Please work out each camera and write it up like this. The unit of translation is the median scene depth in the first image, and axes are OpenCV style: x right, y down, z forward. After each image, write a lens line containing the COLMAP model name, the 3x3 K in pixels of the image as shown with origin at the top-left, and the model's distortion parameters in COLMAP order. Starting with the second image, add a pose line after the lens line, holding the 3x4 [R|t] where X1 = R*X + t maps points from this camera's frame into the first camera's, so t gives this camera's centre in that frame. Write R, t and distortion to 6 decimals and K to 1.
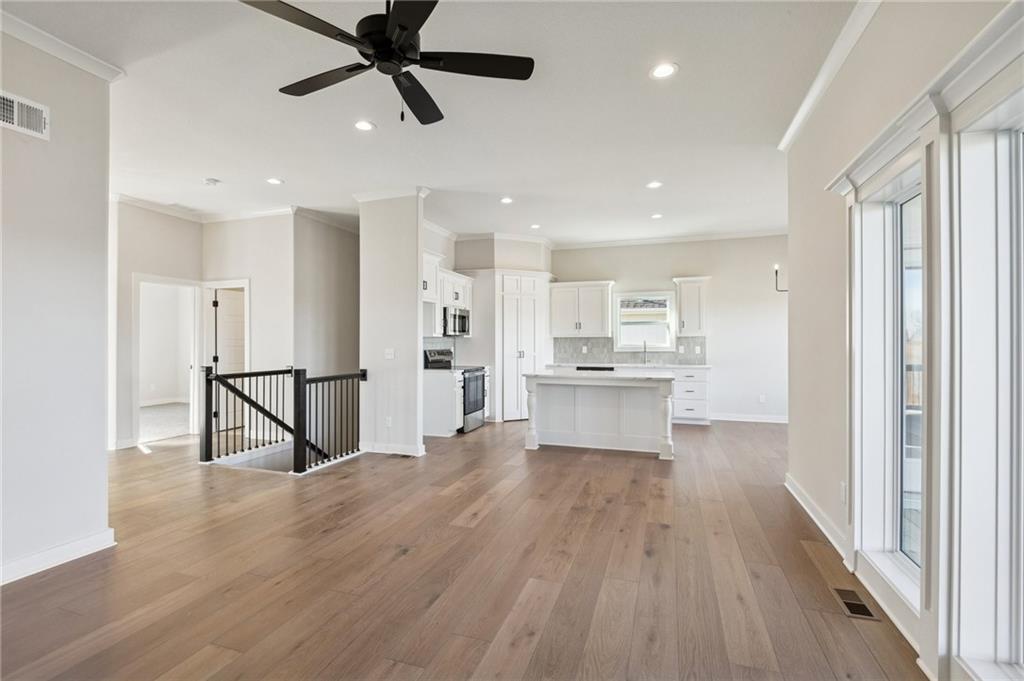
lens RADIAL K [[486.5, 0, 511.4], [0, 486.5, 338.9], [0, 0, 1]] dist [0.003827, 0.000194]
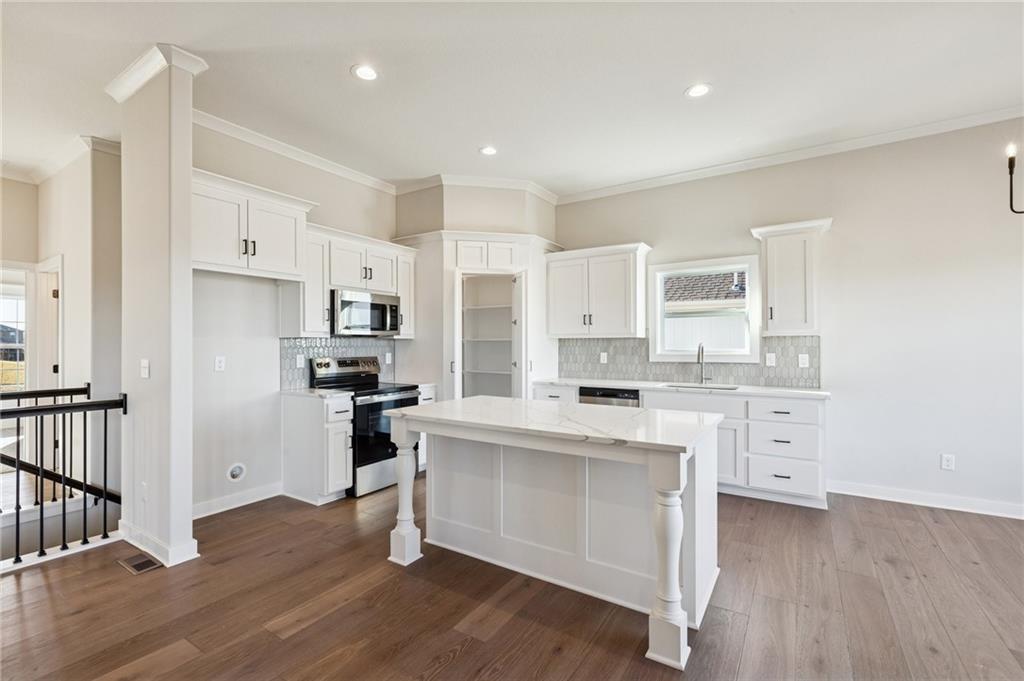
lens RADIAL K [[453.9, 0, 511.3], [0, 453.9, 342.4], [0, 0, 1]] dist [0.002023, -0.000953]
pose [[0.966273, -0.001179, -0.257516, 0.208456], [0.001208, 0.999999, -0.000046, 0.002217], [0.257516, -0.000267, 0.966274, 0.450516]]
